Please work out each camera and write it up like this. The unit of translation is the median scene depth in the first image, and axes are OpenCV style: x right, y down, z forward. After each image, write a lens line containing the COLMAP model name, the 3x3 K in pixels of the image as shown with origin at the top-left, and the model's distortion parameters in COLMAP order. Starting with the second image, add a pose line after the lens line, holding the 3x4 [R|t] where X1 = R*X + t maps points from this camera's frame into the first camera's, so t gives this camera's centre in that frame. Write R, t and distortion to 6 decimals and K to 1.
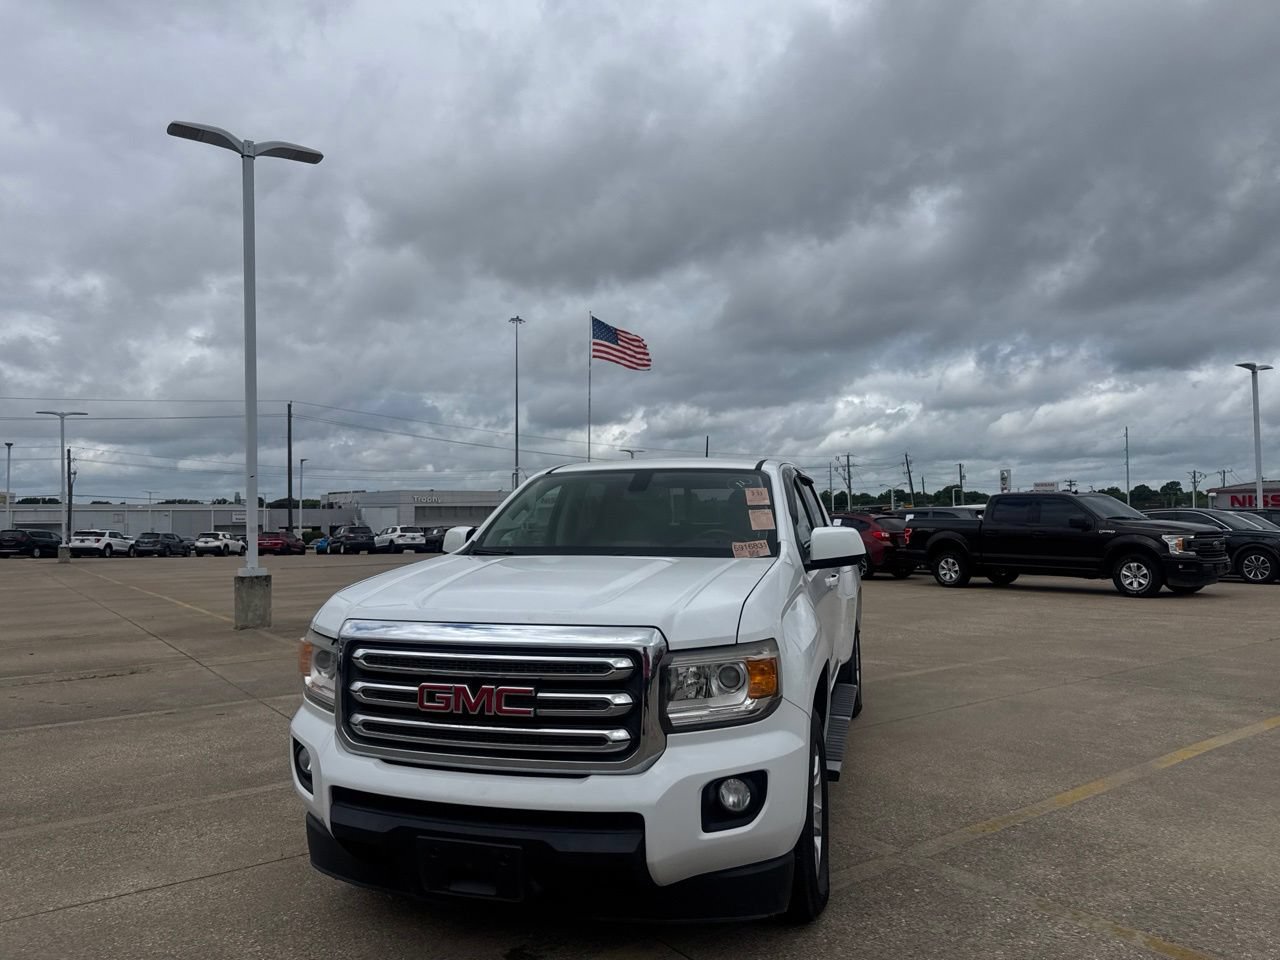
lens RADIAL K [[938.2, 0, 632.7], [0, 938.2, 477.1], [0, 0, 1]] dist [0.050217, -0.057820]
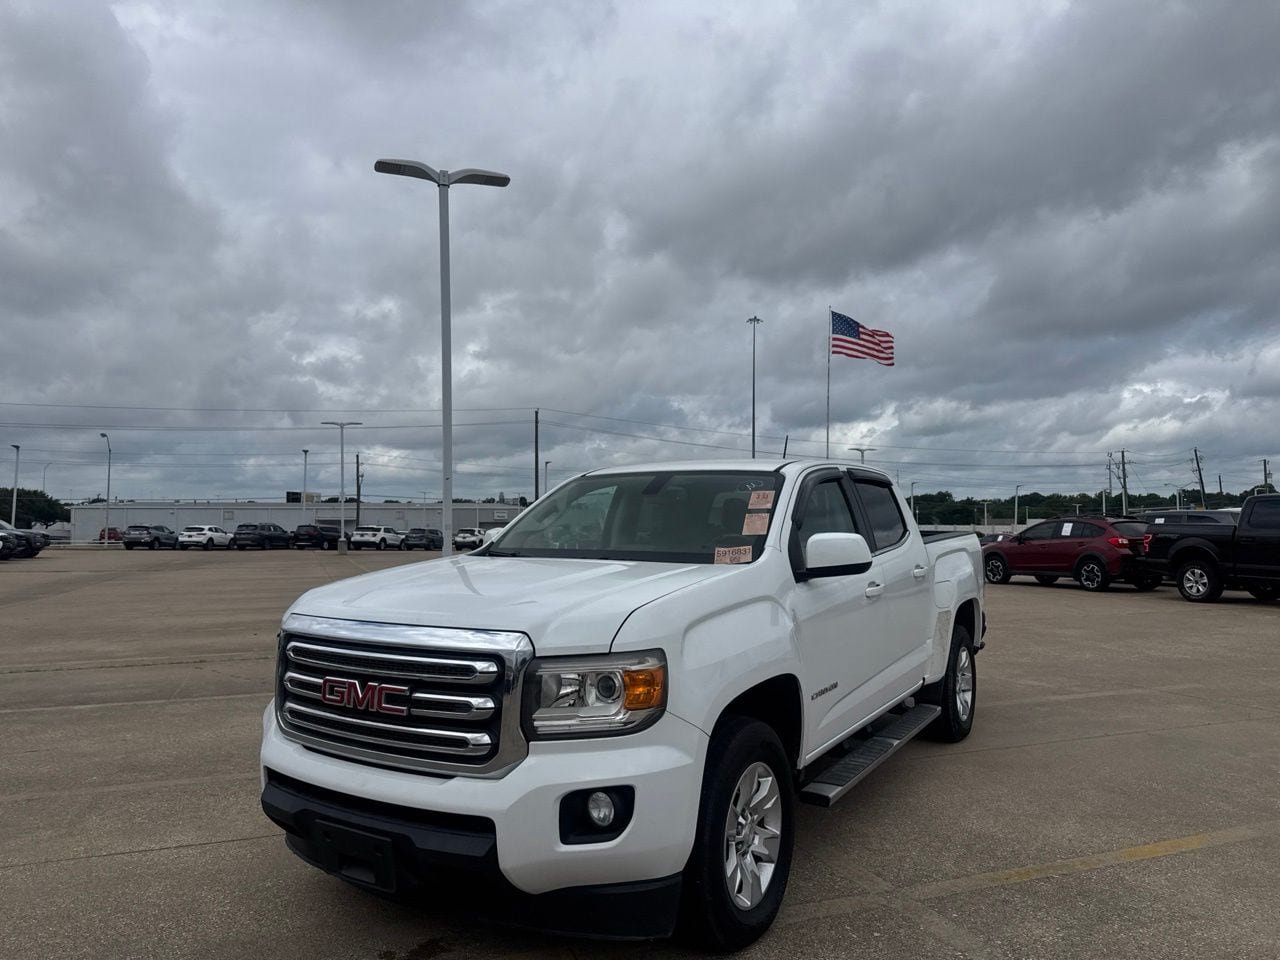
lens RADIAL K [[938.2, 0, 624.7], [0, 938.2, 482.4], [0, 0, 1]] dist [0.050217, -0.057820]
pose [[0.959275, -0.004231, -0.282441, 0.017854], [0.005833, 0.999971, 0.004832, -0.000174], [0.282413, -0.006282, 0.959272, 0.003364]]
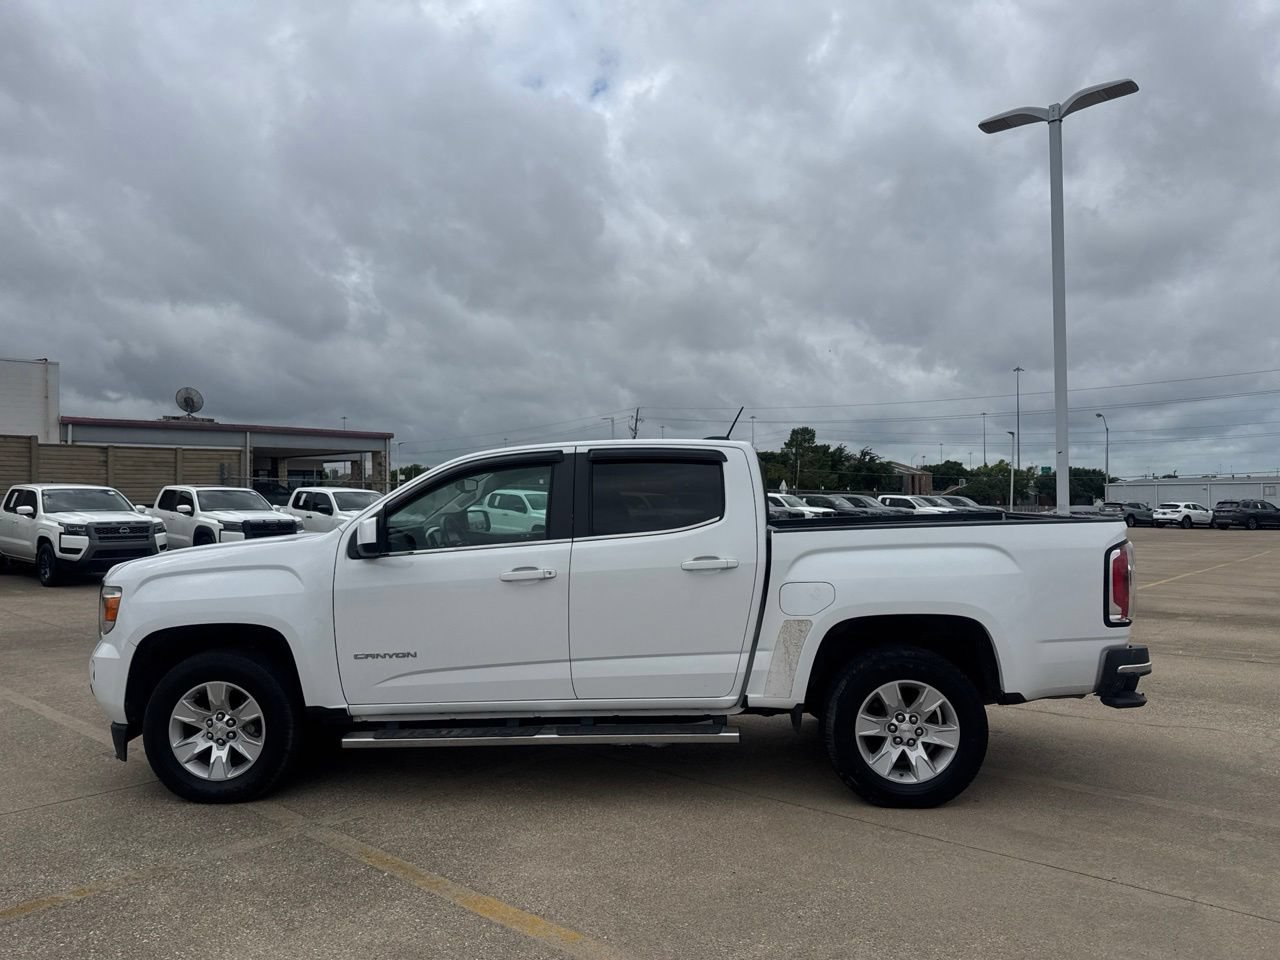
lens RADIAL K [[945.3, 0, 619.1], [0, 945.3, 497.0], [0, 0, 1]] dist [0.030809, -0.020041]
pose [[0.178034, 0.002888, -0.984020, 0.084580], [0.049345, 0.998711, 0.011859, 0.002087], [0.982786, -0.050668, 0.177662, 0.070591]]
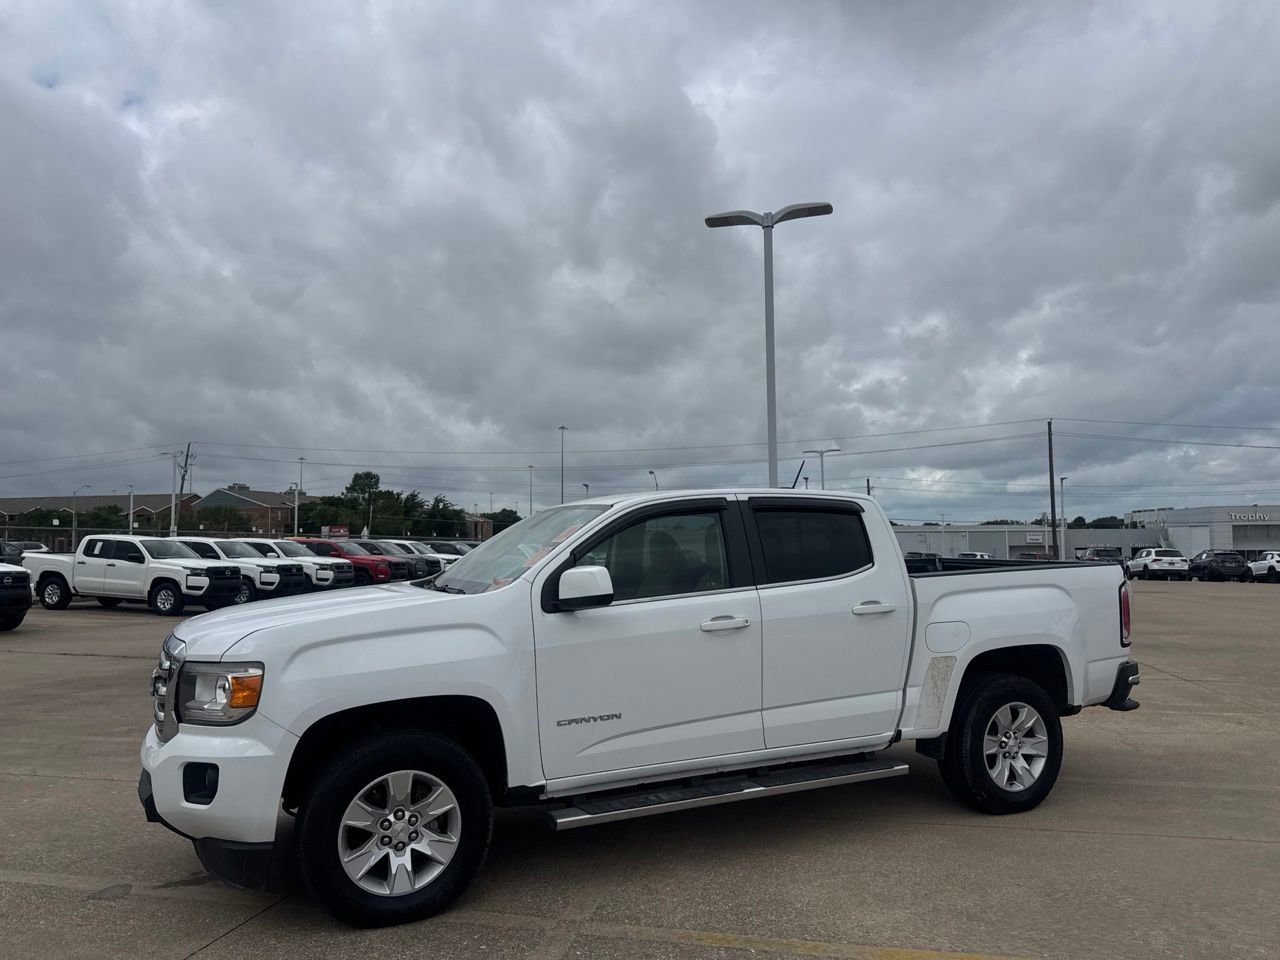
lens RADIAL K [[940.3, 0, 593.9], [0, 940.3, 512.6], [0, 0, 1]] dist [0.040360, -0.040092]
pose [[0.622287, -0.022857, -0.782456, 0.062208], [0.036607, 0.999330, -0.000079, -0.000018], [0.781933, -0.028594, 0.622706, 0.027317]]
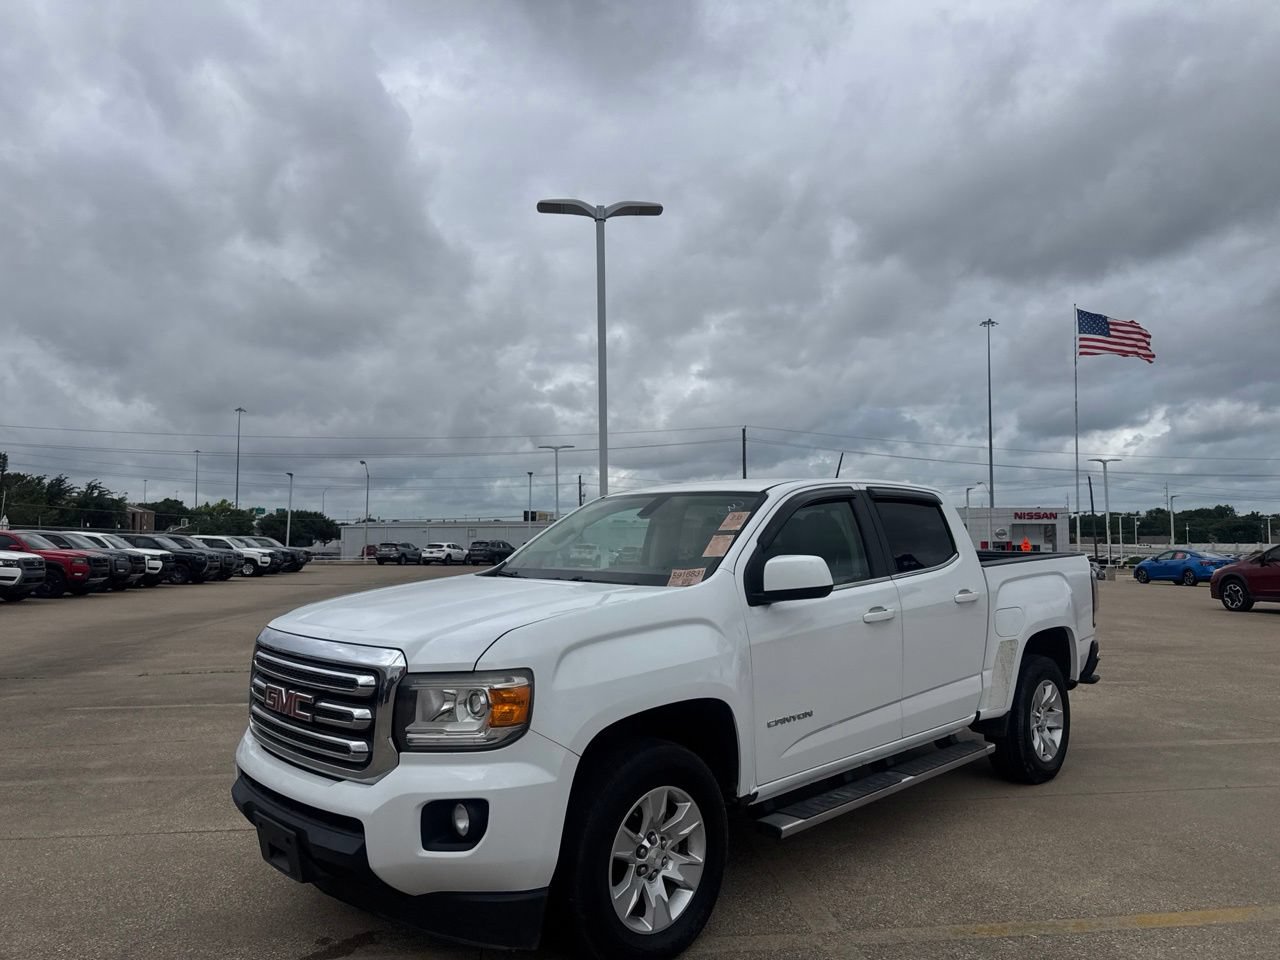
lens RADIAL K [[940.3, 0, 624.4], [0, 940.3, 488.3], [0, 0, 1]] dist [0.040360, -0.040092]
pose [[0.856703, -0.020510, -0.515403, 0.034713], [0.017832, 0.999790, -0.010144, -0.000304], [0.515502, -0.000500, 0.856888, 0.009485]]
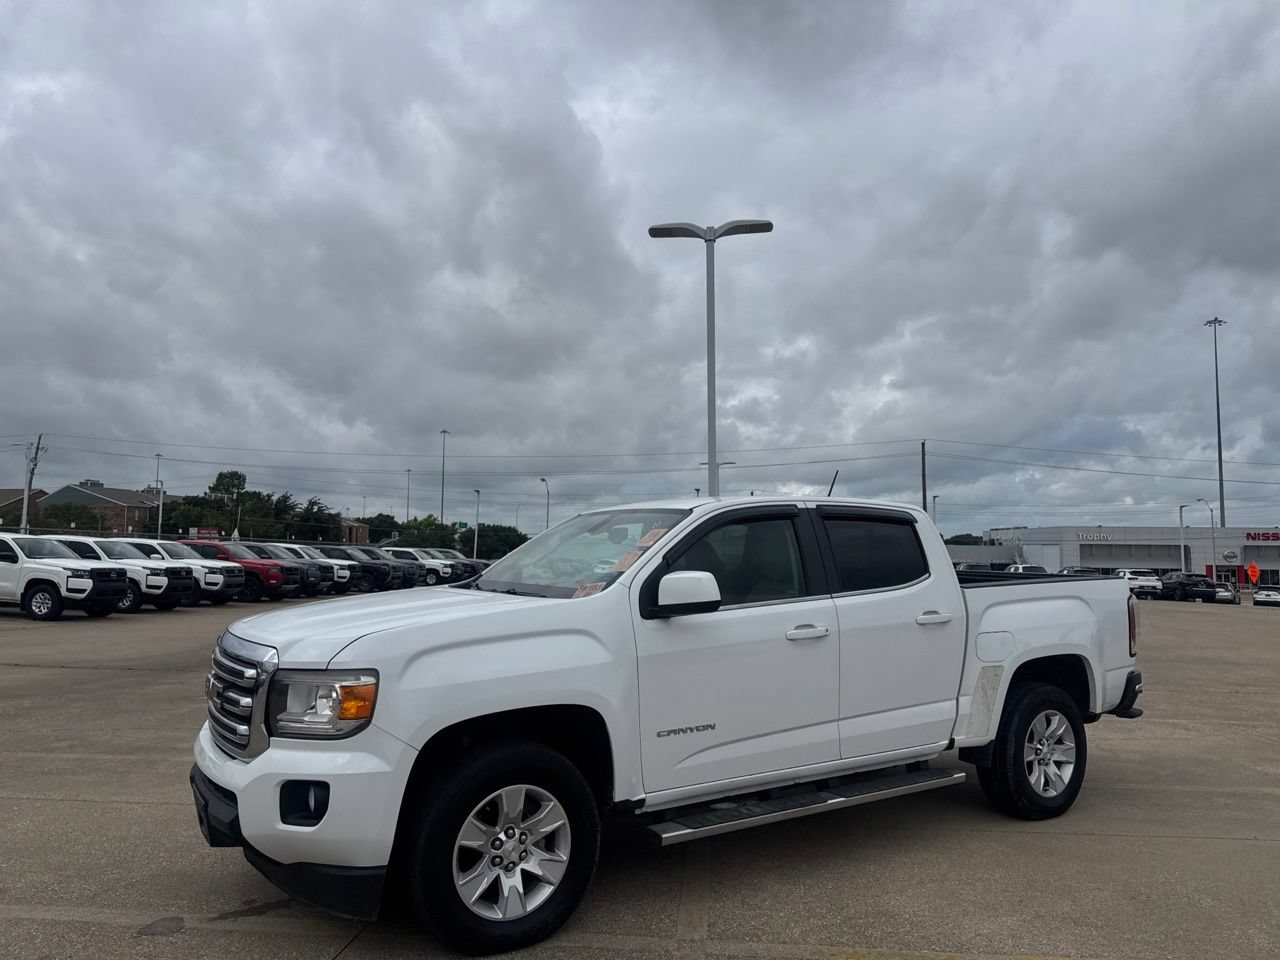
lens RADIAL K [[940.3, 0, 599.1], [0, 940.3, 500.2], [0, 0, 1]] dist [0.040360, -0.040092]
pose [[0.721789, -0.022789, -0.691738, 0.051135], [0.014169, 0.999735, -0.018152, -0.000110], [0.691968, 0.003300, 0.721920, 0.017758]]
